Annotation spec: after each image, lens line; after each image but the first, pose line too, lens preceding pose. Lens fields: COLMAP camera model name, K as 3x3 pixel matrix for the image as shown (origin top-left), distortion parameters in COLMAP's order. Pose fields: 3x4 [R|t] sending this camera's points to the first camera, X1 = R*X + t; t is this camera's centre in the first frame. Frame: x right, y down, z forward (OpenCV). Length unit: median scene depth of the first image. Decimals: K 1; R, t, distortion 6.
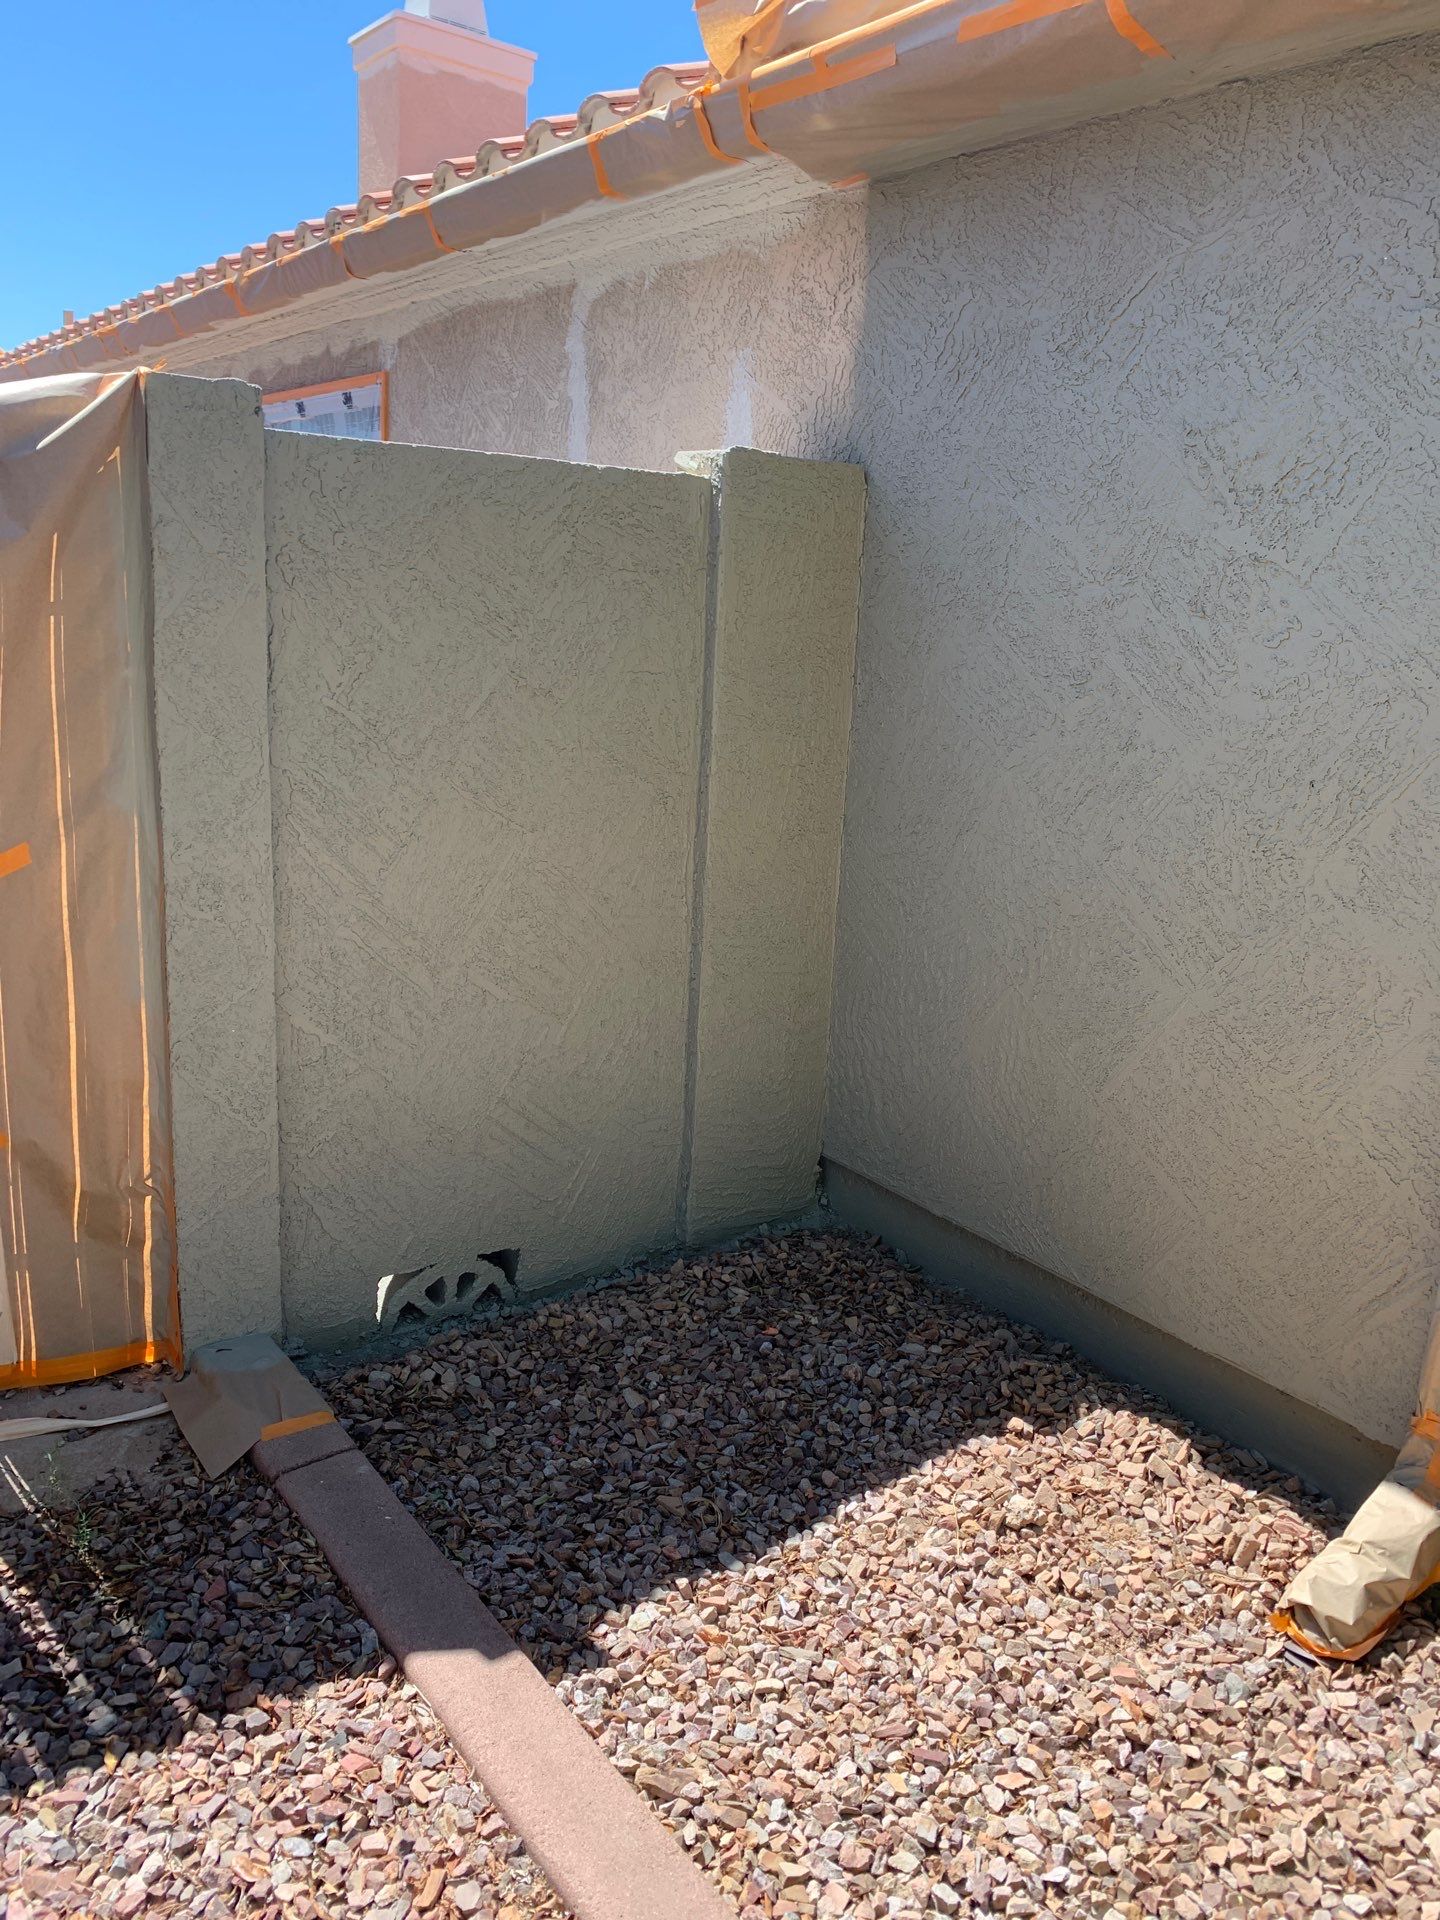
lens RADIAL K [[1496.0, 0, 720.0], [0, 1496.0, 960.0], [0, 0, 1]] dist [0.024944, -0.025190]
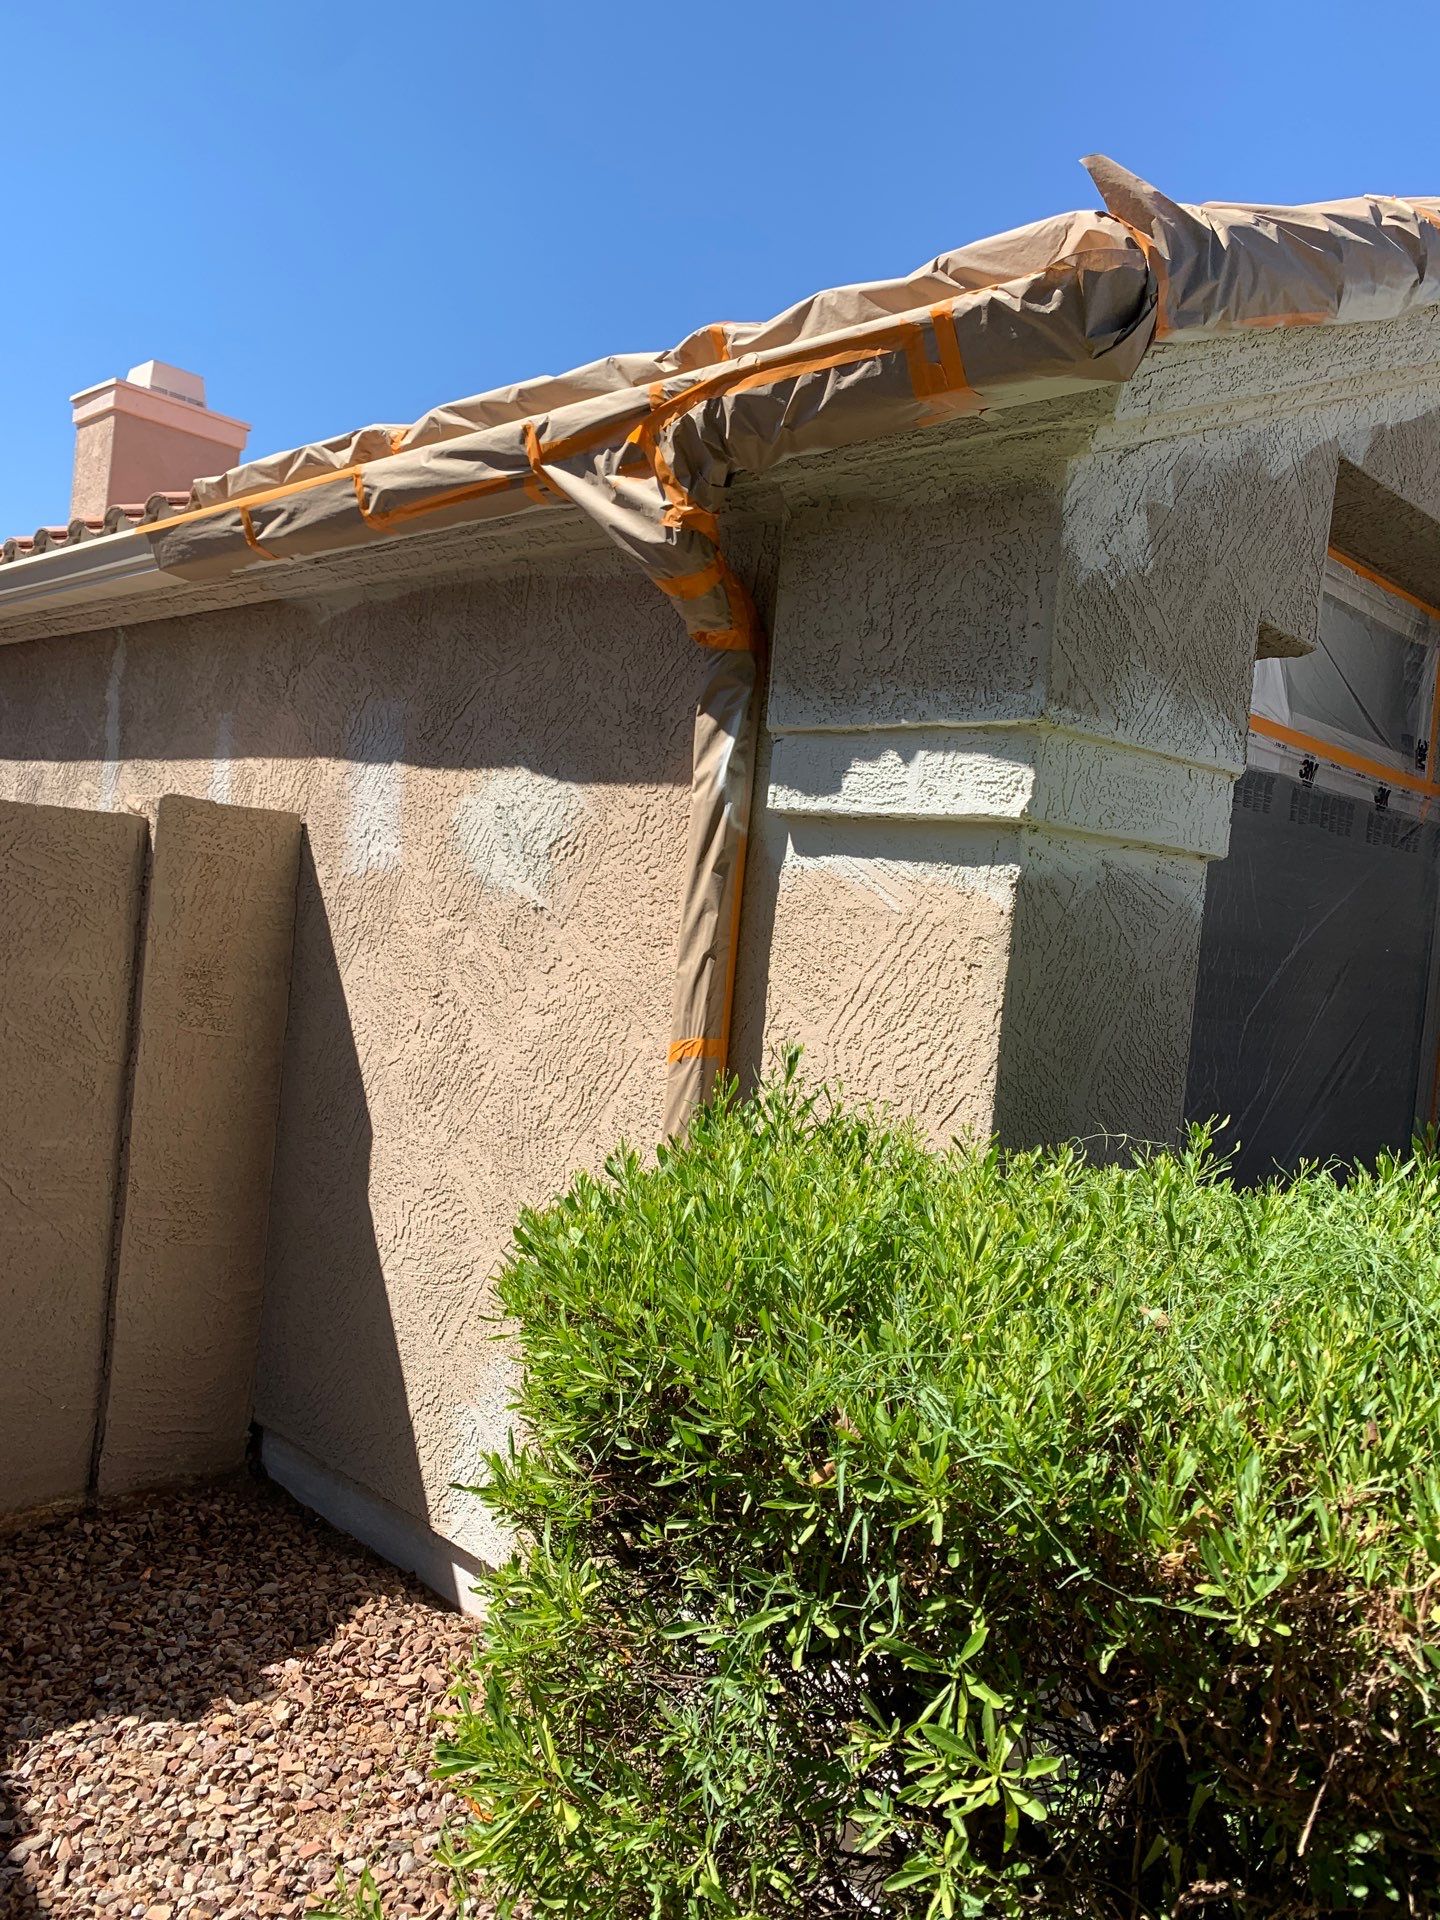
lens RADIAL K [[1496.0, 0, 720.0], [0, 1496.0, 960.0], [0, 0, 1]] dist [0.024944, -0.025190]
pose [[0.984998, 0.036326, 0.168699, 0.244615], [-0.000585, 0.978290, -0.207240, 0.035340], [-0.172565, 0.204032, 0.963635, -0.202281]]
